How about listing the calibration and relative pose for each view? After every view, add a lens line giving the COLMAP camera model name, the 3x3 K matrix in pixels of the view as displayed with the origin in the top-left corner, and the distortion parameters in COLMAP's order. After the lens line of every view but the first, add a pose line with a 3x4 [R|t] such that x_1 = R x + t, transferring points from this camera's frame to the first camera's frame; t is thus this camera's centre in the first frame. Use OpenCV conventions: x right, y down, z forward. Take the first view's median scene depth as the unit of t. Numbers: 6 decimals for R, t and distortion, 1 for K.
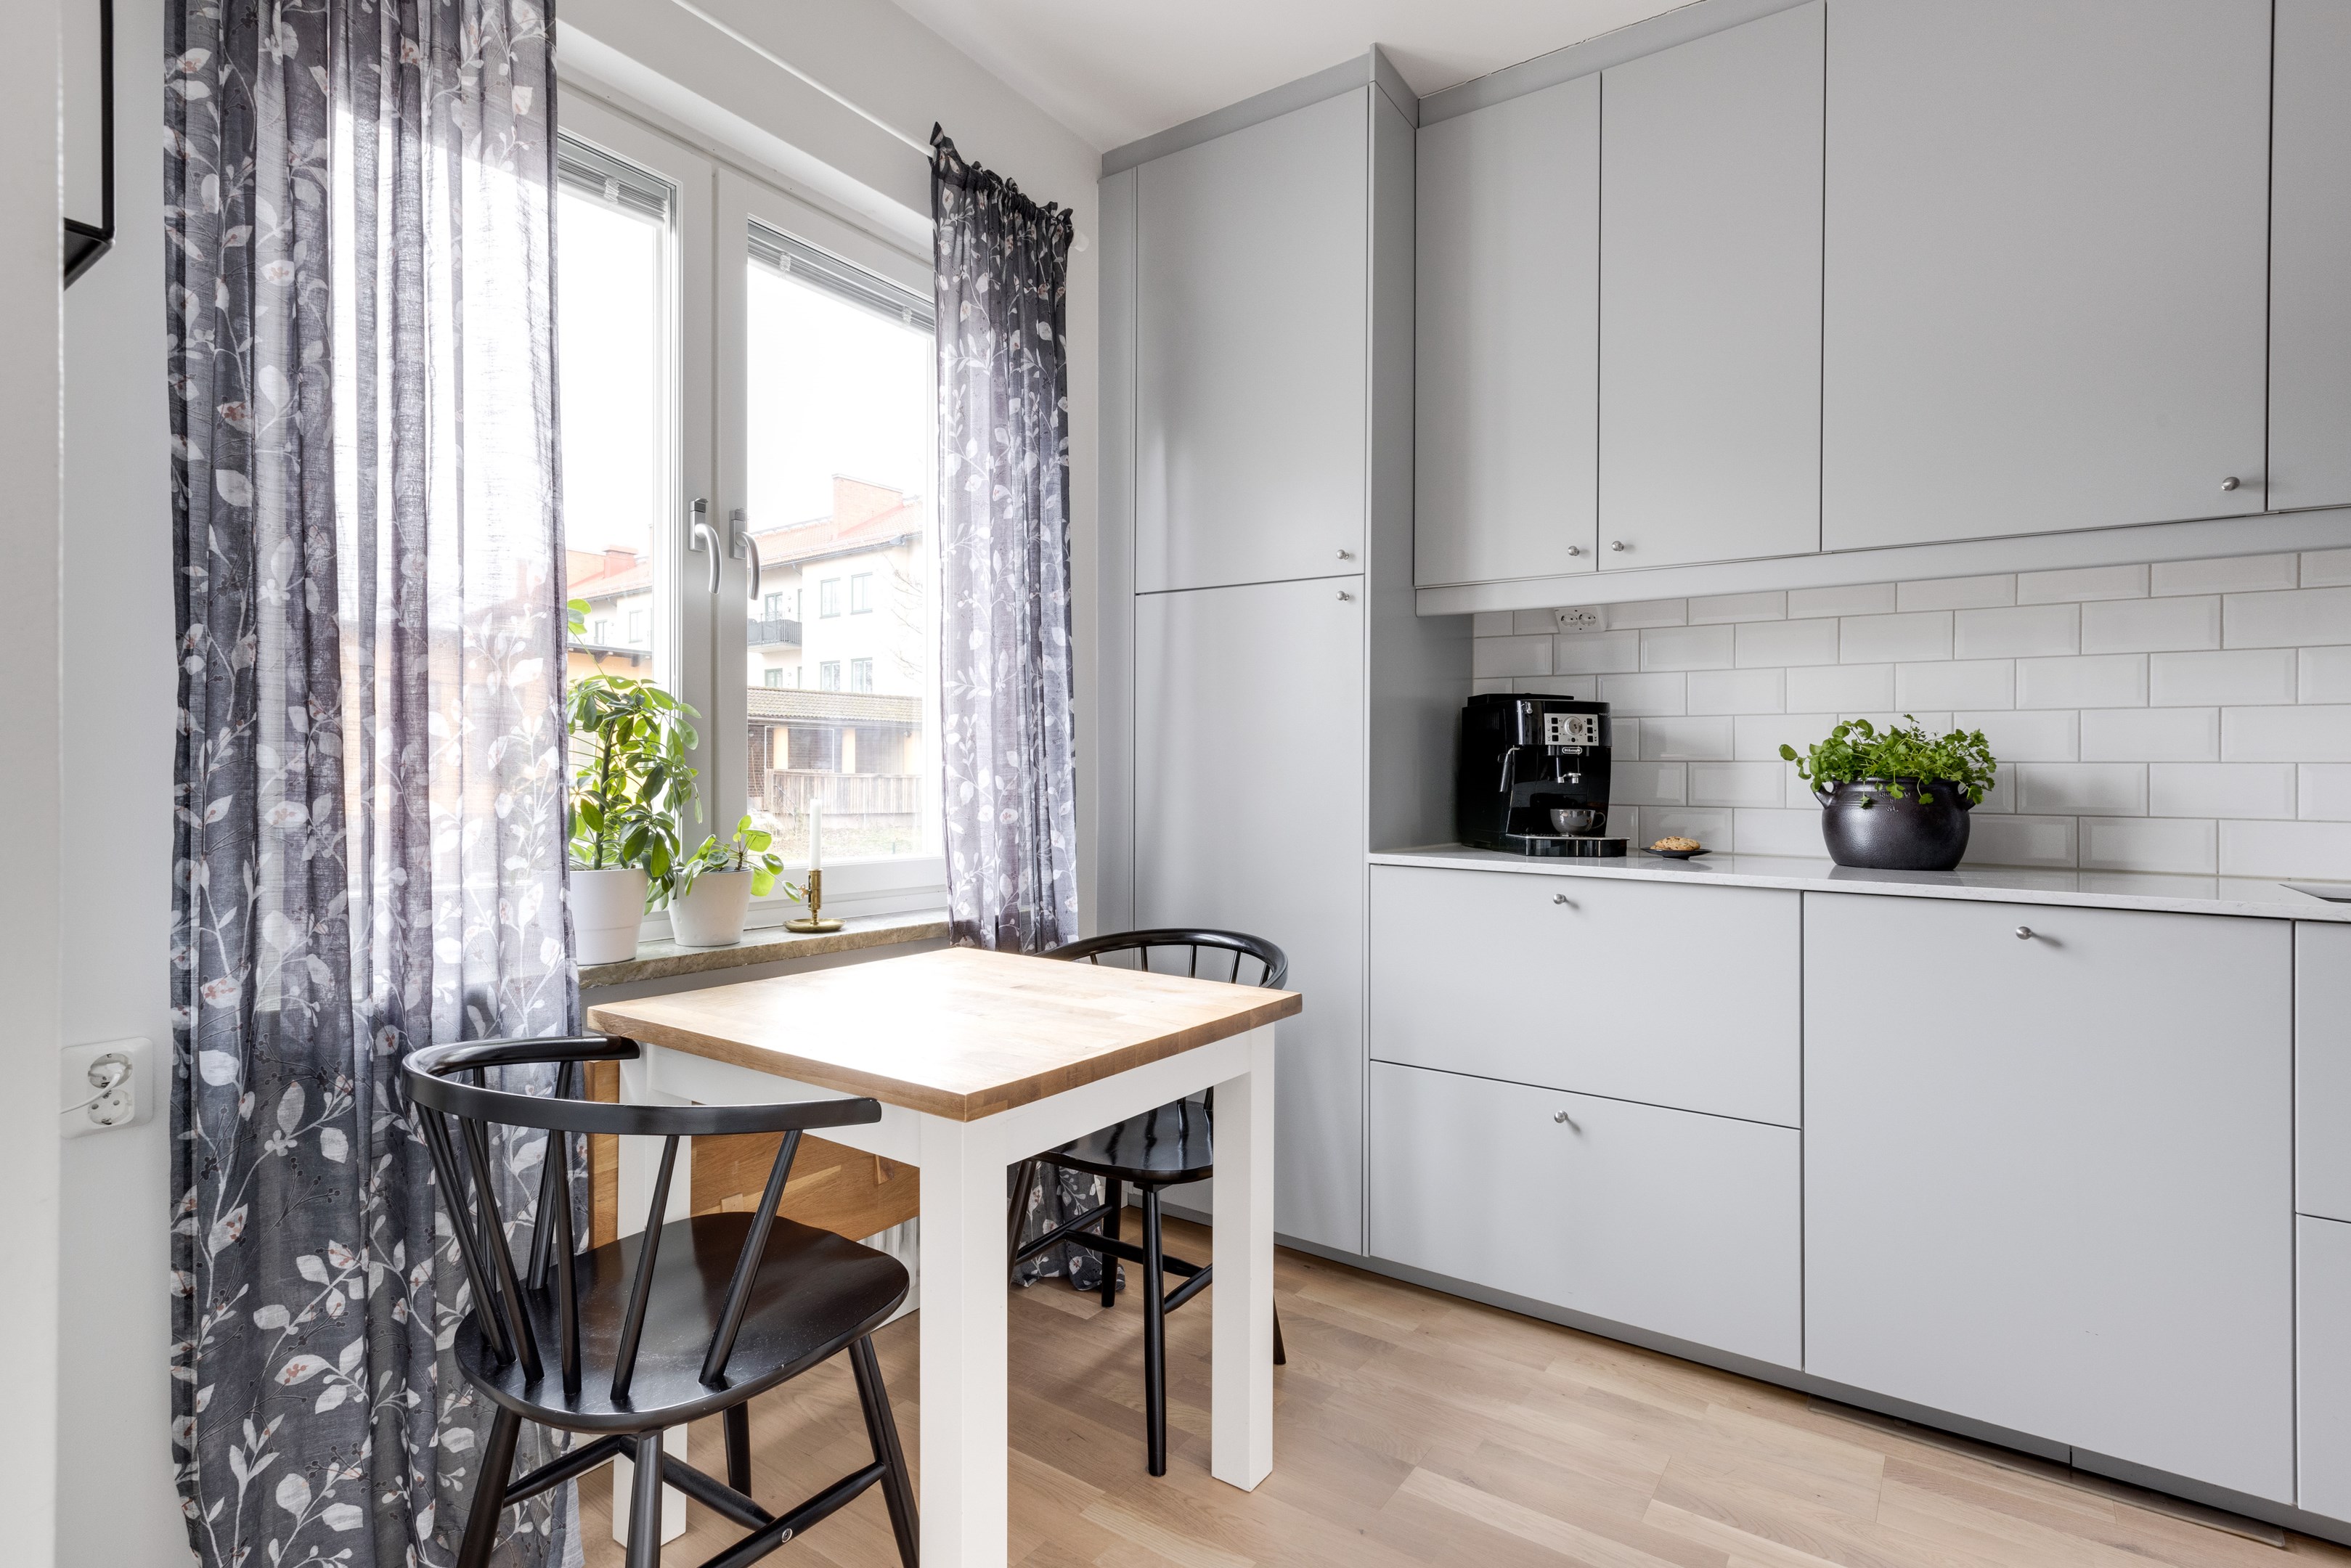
lens RADIAL K [[1152.3, 0, 1191.9], [0, 1152.3, 765.4], [0, 0, 1]] dist [-0.005037, 0.000656]
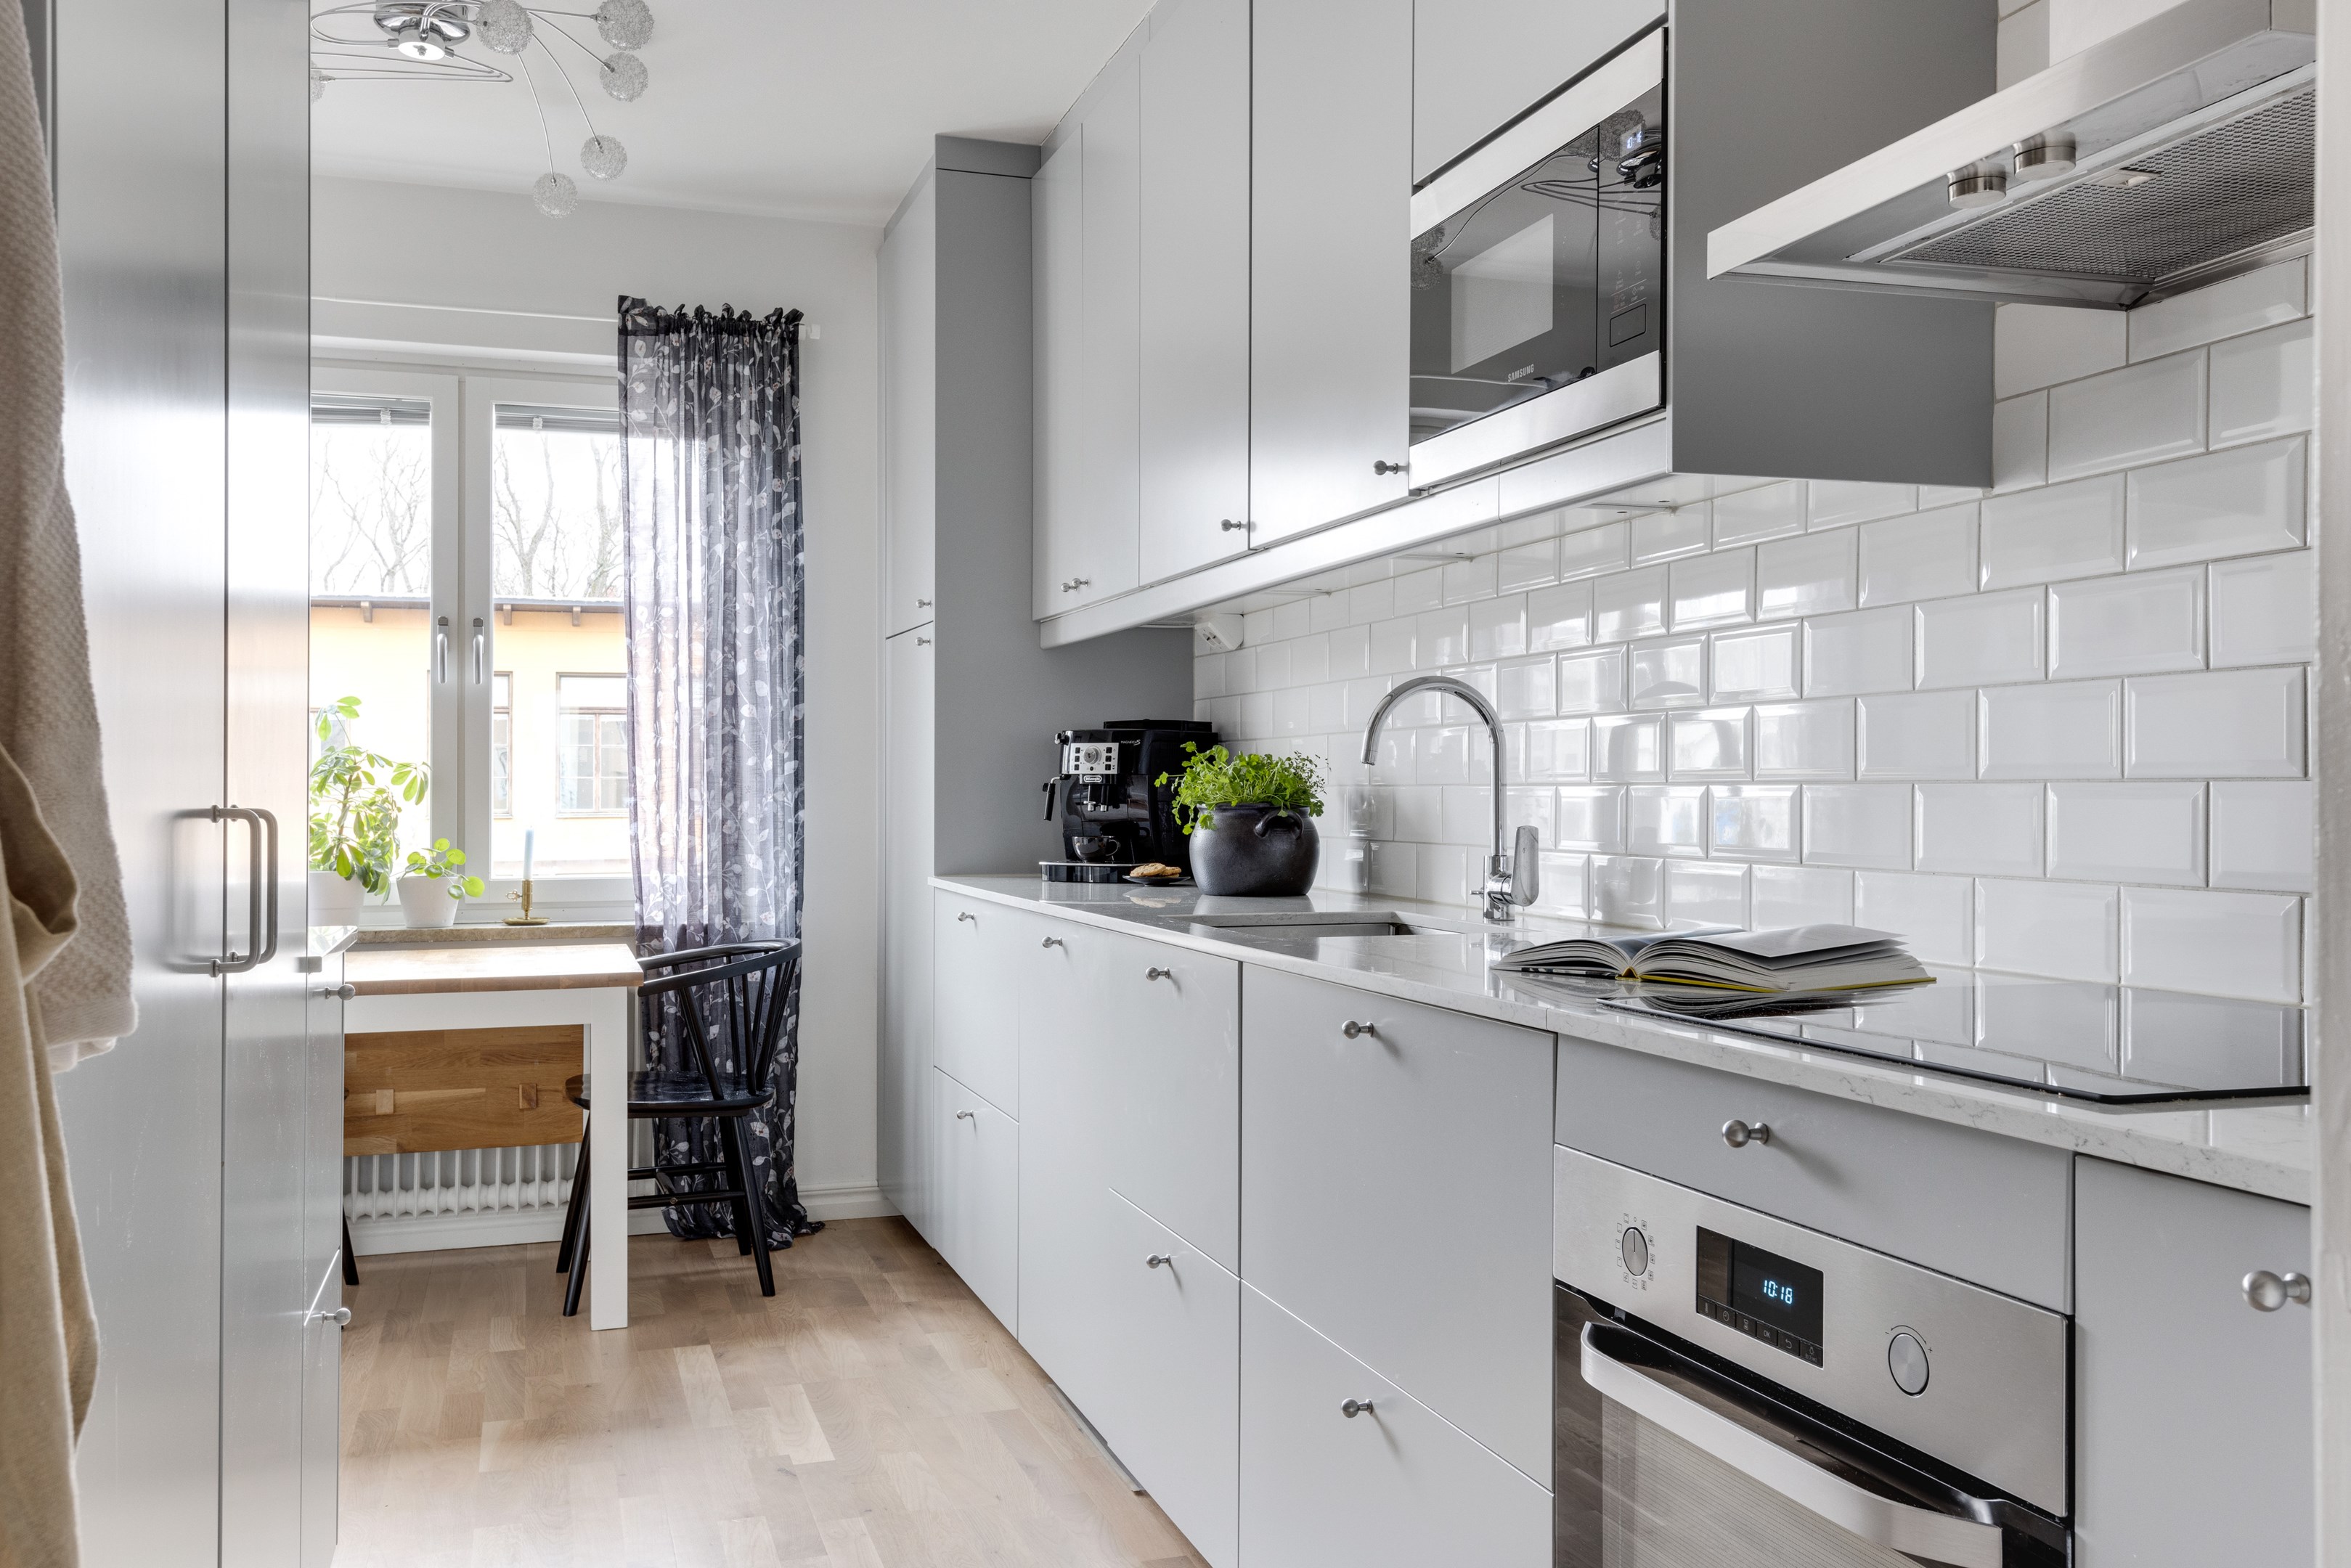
lens RADIAL K [[1869.0, 0, 1248.0], [0, 1869.0, 757.0], [0, 0, 1]] dist [0.007469, -0.013738]
pose [[0.834474, -0.023699, -0.550538, 1.403495], [0.016760, 0.999704, -0.017632, -0.000918], [0.550793, 0.005486, 0.834624, -0.320566]]
